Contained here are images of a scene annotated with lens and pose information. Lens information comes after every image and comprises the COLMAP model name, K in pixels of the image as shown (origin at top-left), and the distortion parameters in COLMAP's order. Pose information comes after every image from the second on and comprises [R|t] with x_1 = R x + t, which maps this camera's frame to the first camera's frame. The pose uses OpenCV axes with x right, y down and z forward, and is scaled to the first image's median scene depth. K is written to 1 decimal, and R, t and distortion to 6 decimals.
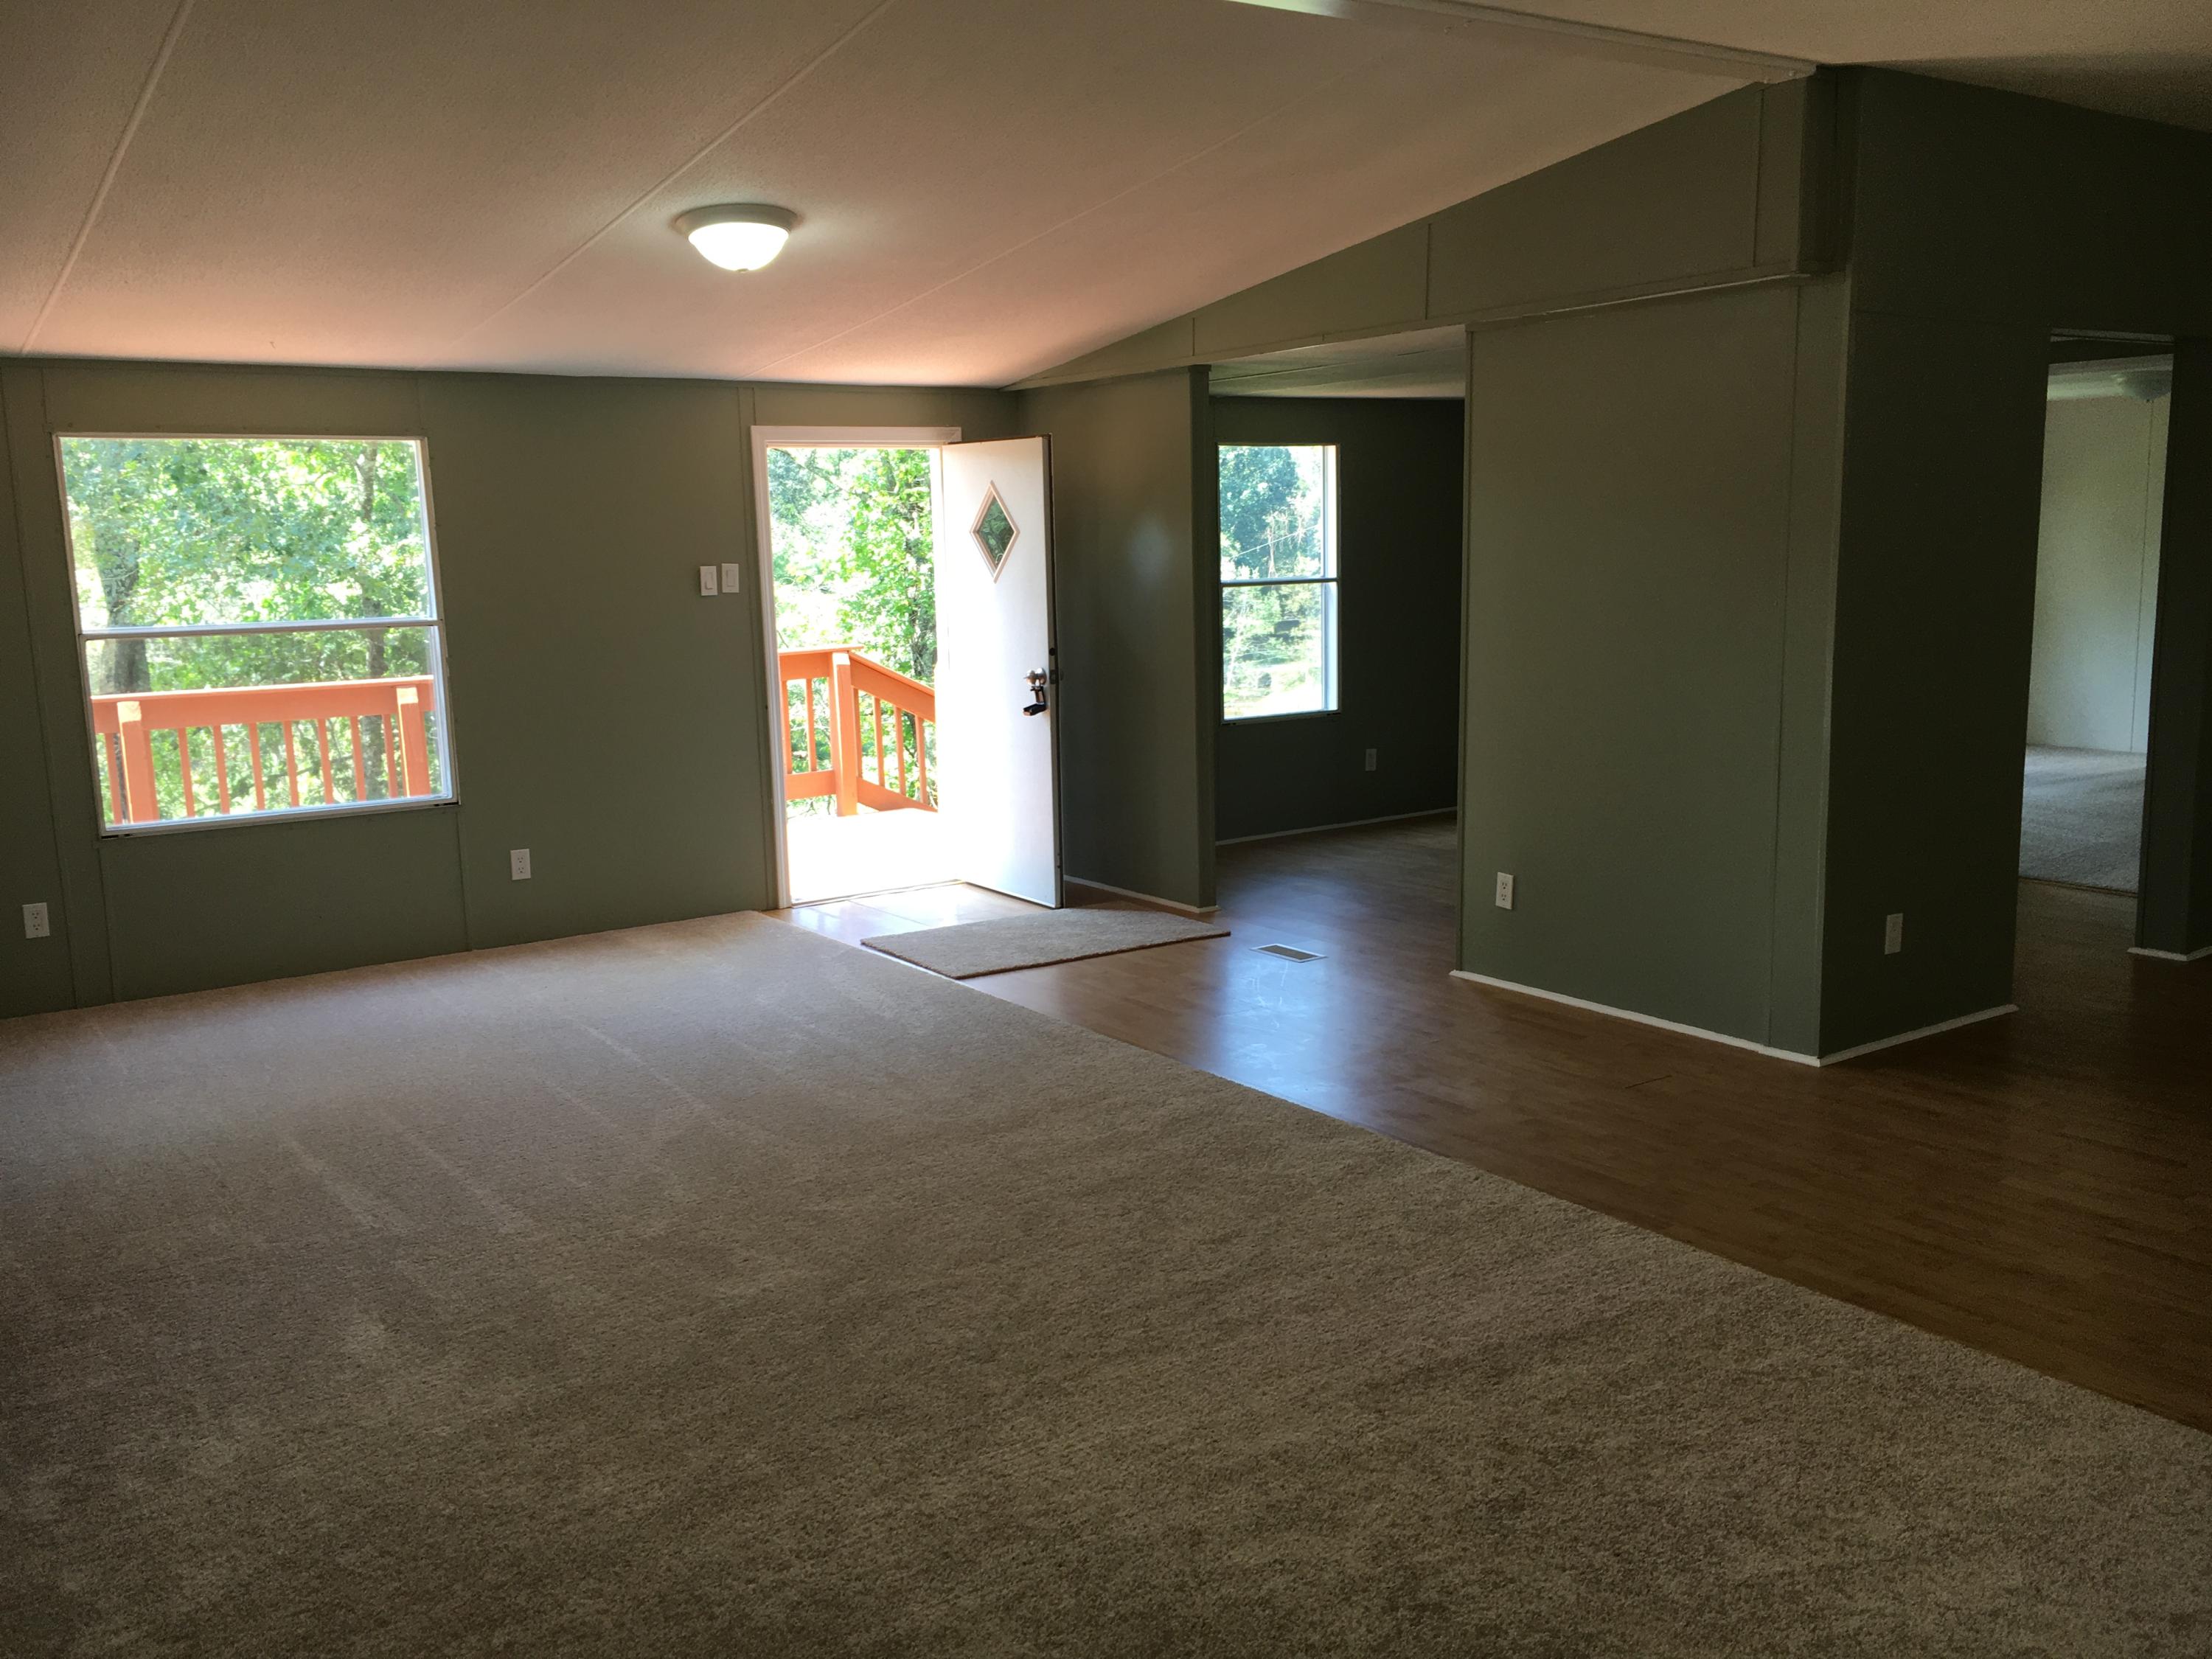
lens RADIAL K [[1863.0, 0, 1104.3], [0, 1863.0, 797.1], [0, 0, 1]] dist [0.037525, -0.005490]
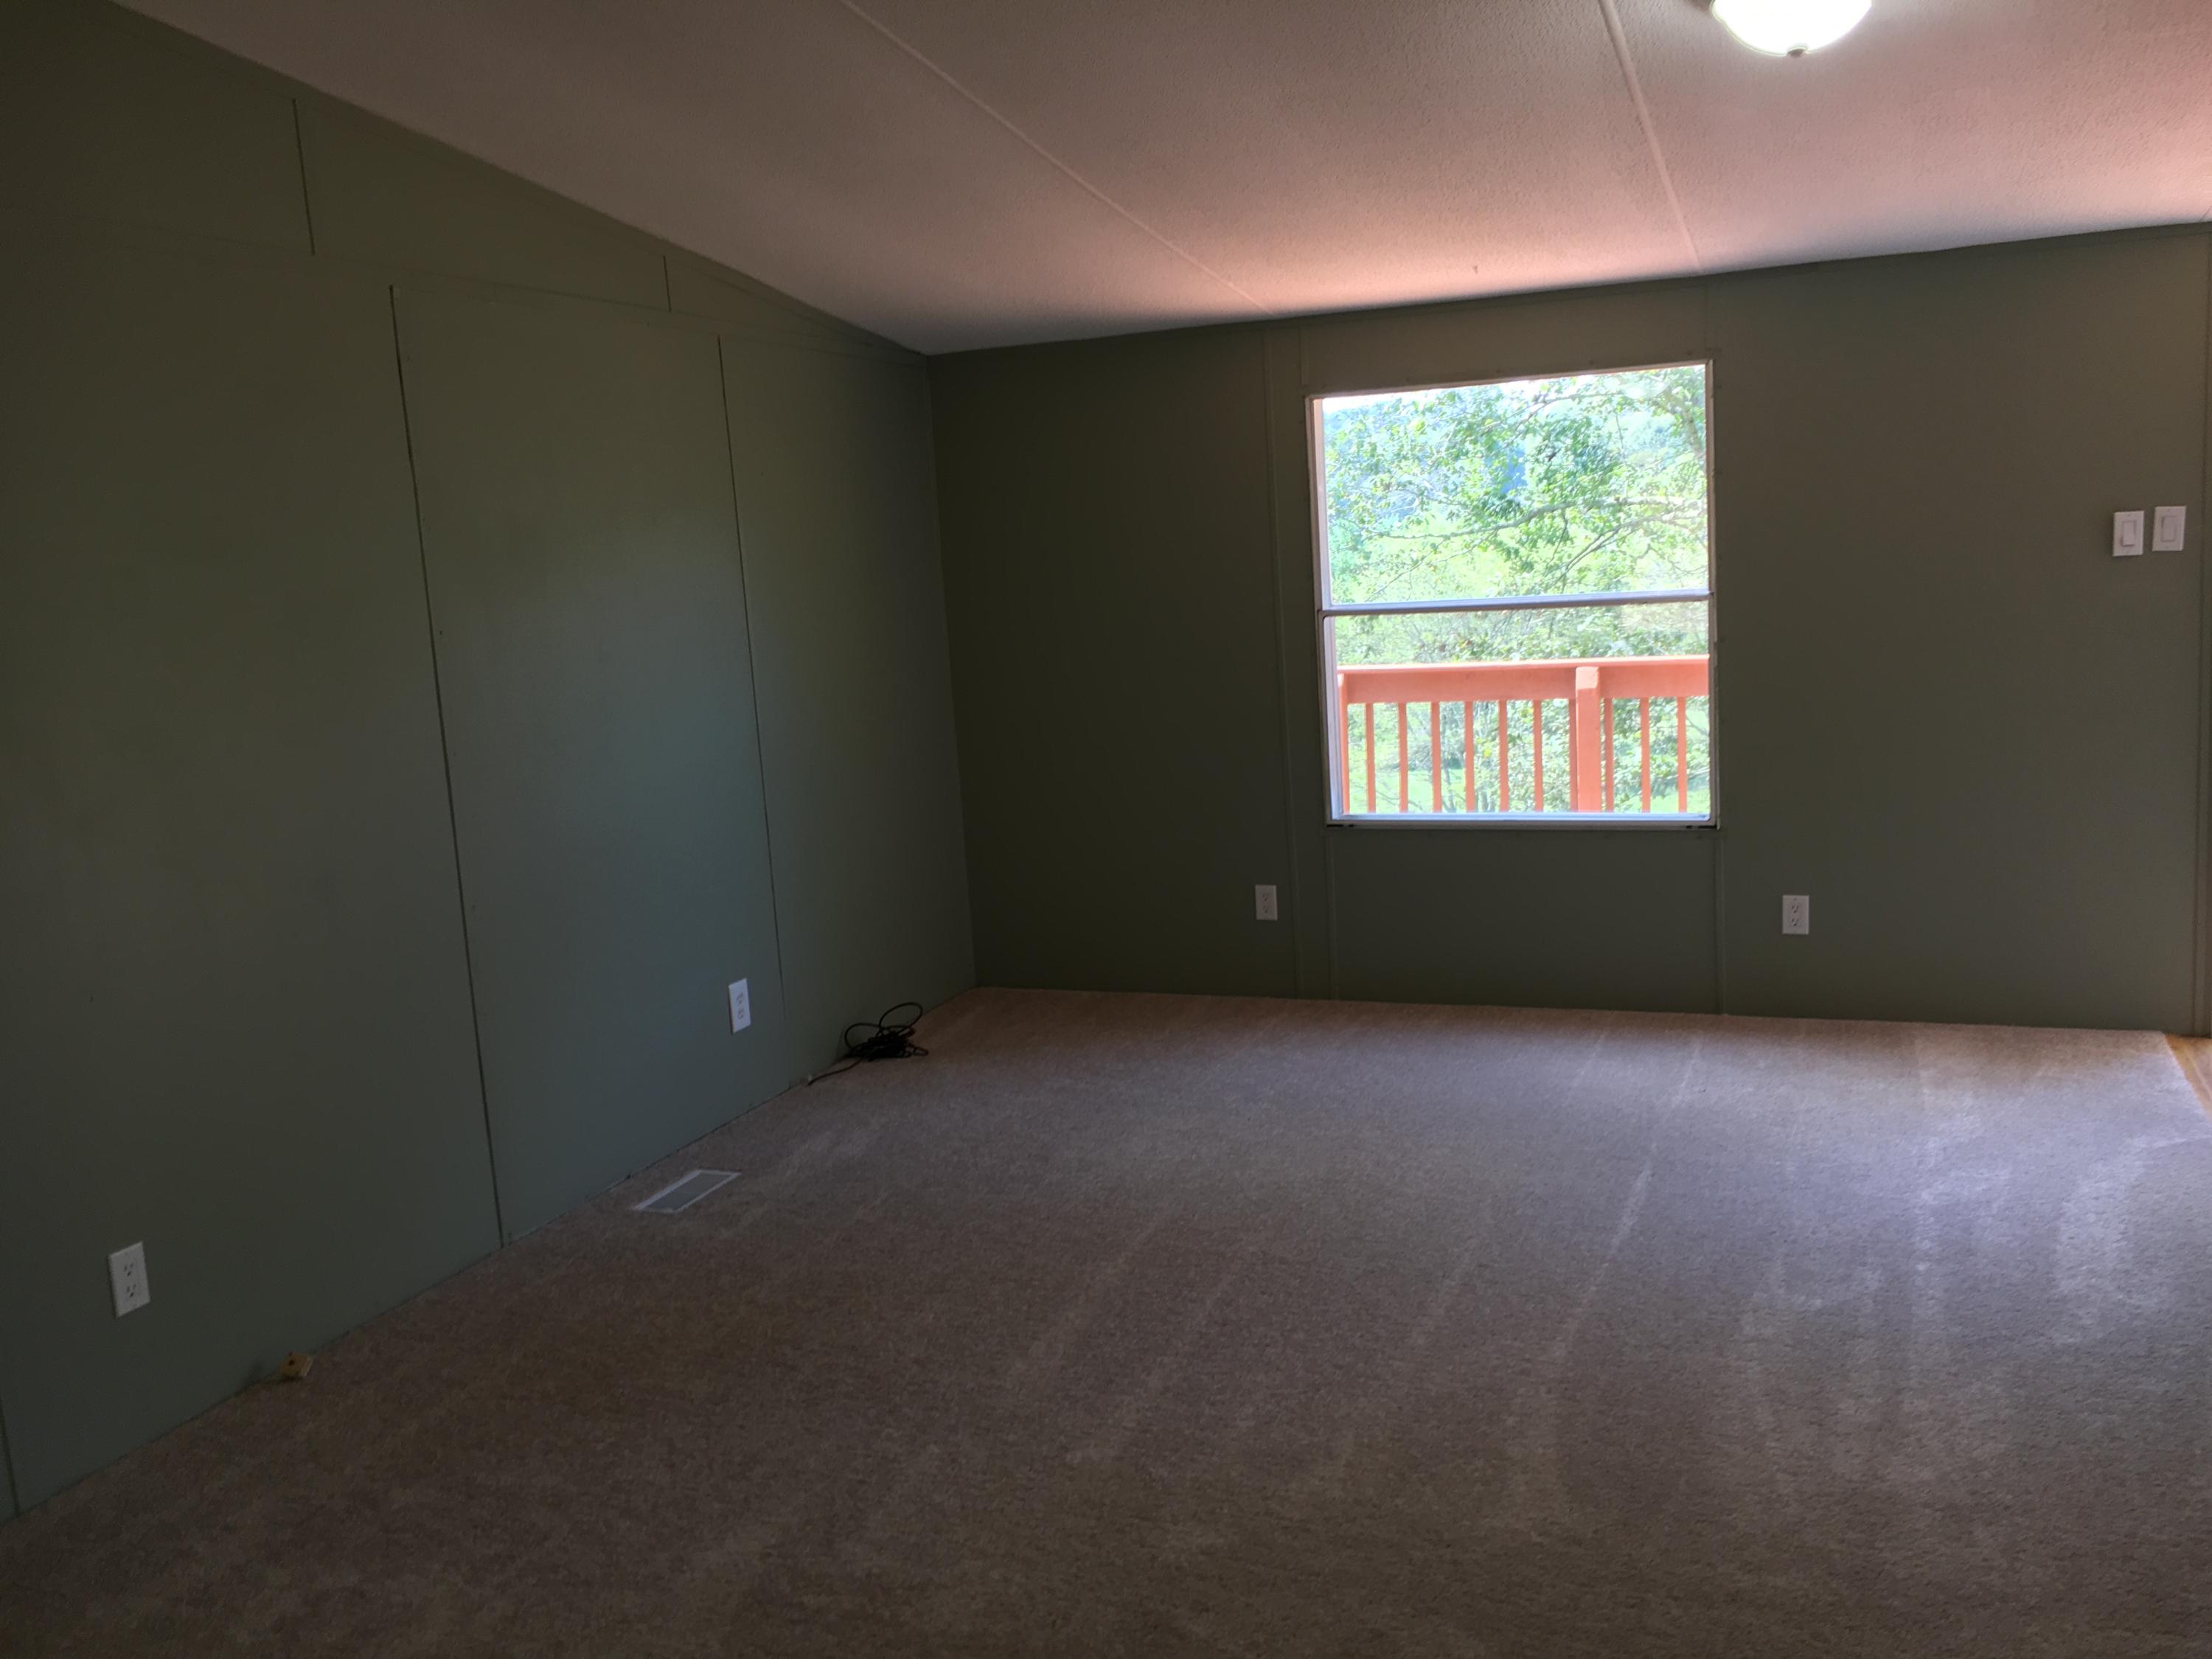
lens RADIAL K [[1863.0, 0, 1104.3], [0, 1863.0, 797.1], [0, 0, 1]] dist [0.037525, -0.005490]
pose [[0.564721, 0.101169, -0.819057, 0.214127], [-0.075550, 0.994628, 0.070765, -0.064204], [0.821816, 0.021917, 0.569331, 0.483641]]
